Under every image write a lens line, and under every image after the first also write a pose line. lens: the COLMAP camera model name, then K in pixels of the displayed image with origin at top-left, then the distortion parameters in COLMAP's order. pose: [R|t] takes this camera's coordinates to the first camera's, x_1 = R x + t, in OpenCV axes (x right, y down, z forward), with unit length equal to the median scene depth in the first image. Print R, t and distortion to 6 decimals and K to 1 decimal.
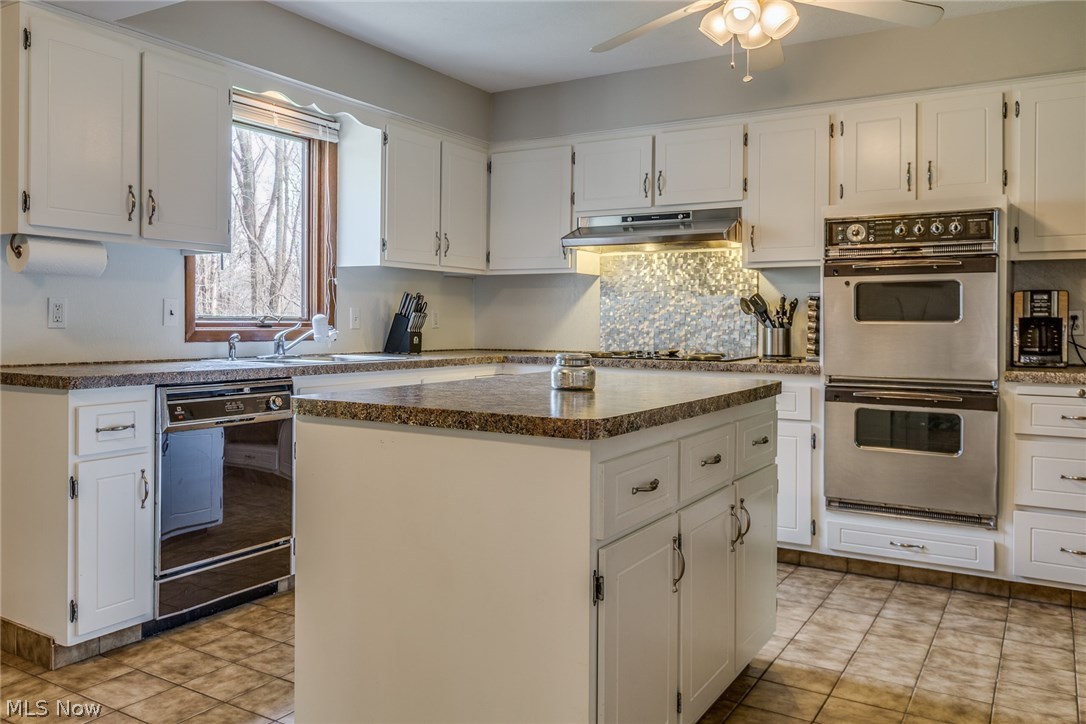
lens RADIAL K [[849.6, 0, 505.3], [0, 849.6, 328.2], [0, 0, 1]] dist [0.043026, 0.004111]
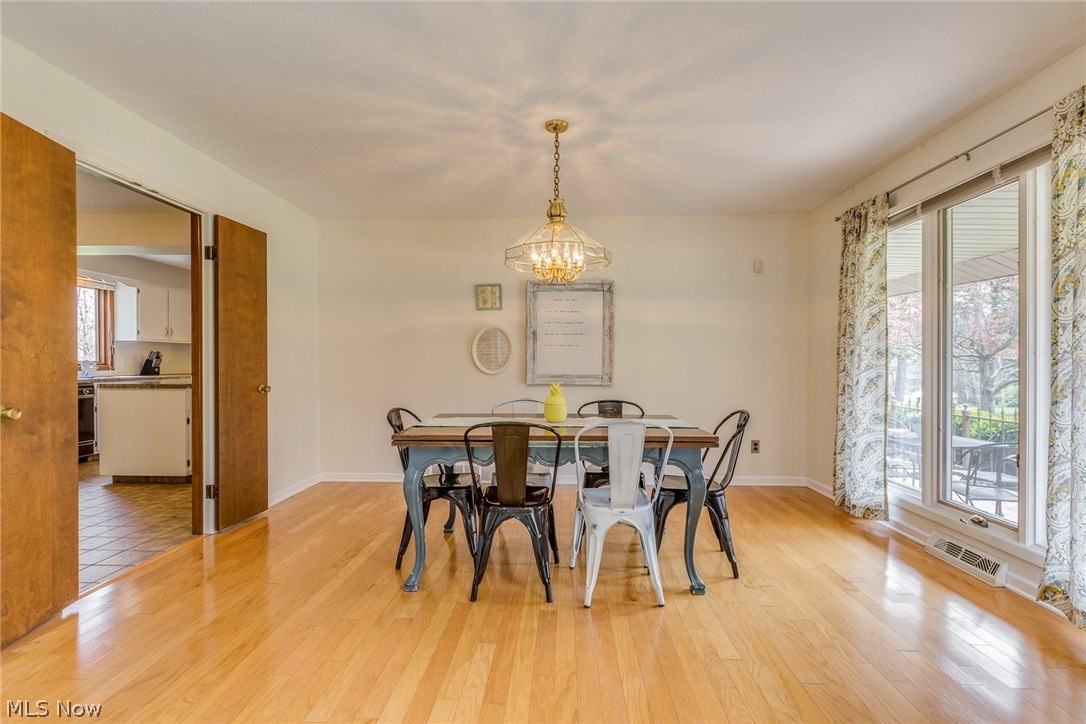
lens RADIAL K [[493.1, 0, 544.7], [0, 493.1, 365.5], [0, 0, 1]] dist [0.016397, -0.000155]
pose [[0.873865, -0.011841, 0.486024, 0.189248], [0.007800, 0.999916, 0.010338, -0.005193], [-0.486106, -0.005243, 0.873884, -0.877469]]
